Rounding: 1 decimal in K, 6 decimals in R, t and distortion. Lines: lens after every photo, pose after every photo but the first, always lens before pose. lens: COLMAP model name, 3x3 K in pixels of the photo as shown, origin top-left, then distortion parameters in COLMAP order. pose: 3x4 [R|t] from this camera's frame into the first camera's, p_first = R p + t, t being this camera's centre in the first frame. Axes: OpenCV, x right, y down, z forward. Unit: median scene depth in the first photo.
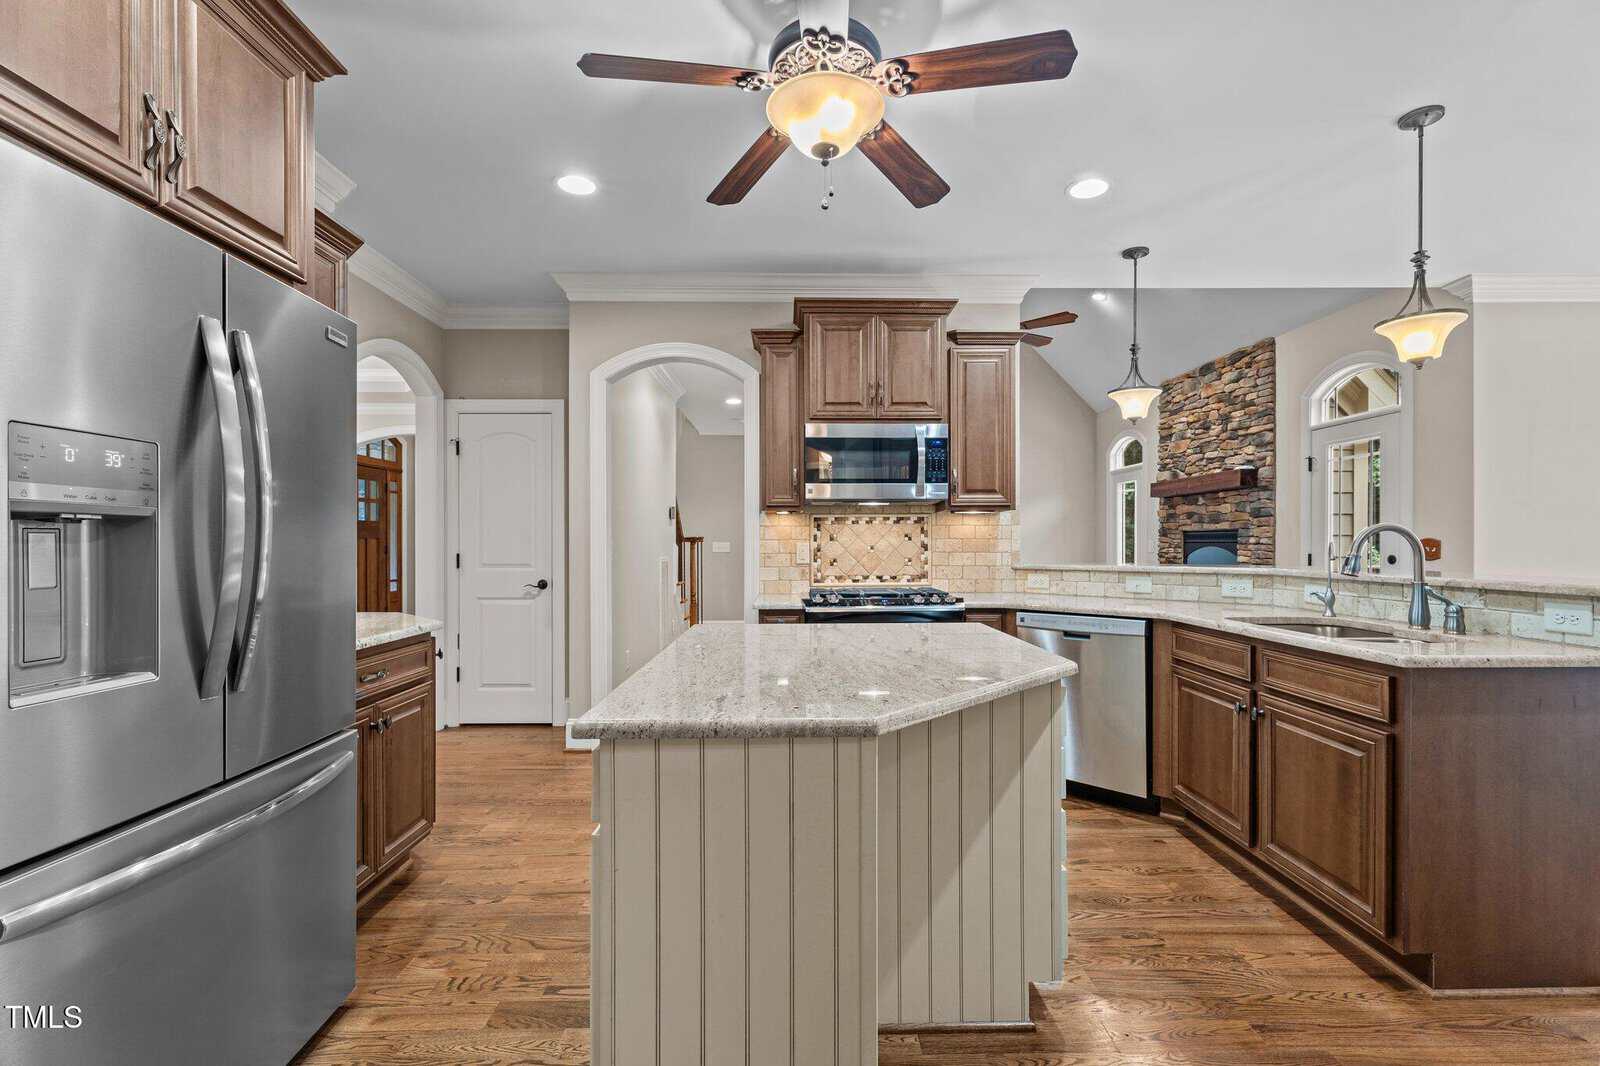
lens RADIAL K [[712.0, 0, 798.2], [0, 712.0, 539.0], [0, 0, 1]] dist [-0.000308, -0.000088]
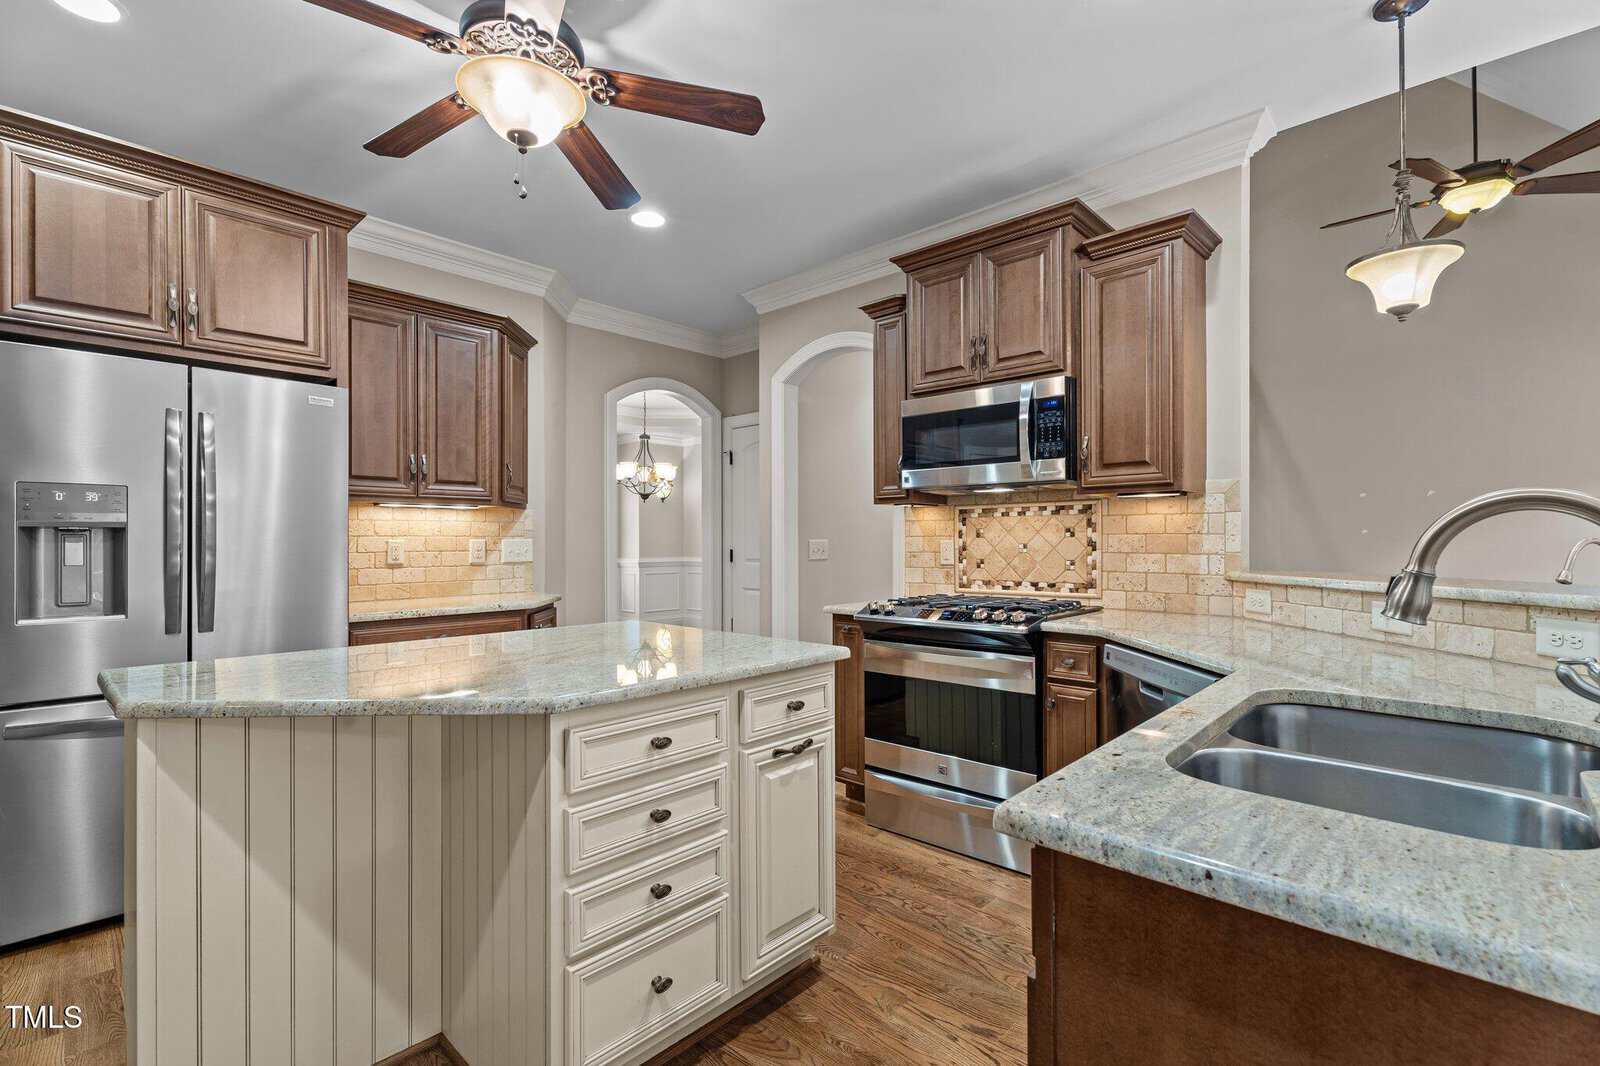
lens RADIAL K [[712.0, 0, 802.7], [0, 712.0, 536.7], [0, 0, 1]] dist [-0.000308, -0.000088]
pose [[0.724789, -0.003410, -0.688963, 0.467391], [0.005294, 0.999986, 0.000620, 0.000095], [0.688951, -0.004097, 0.724796, 0.265406]]
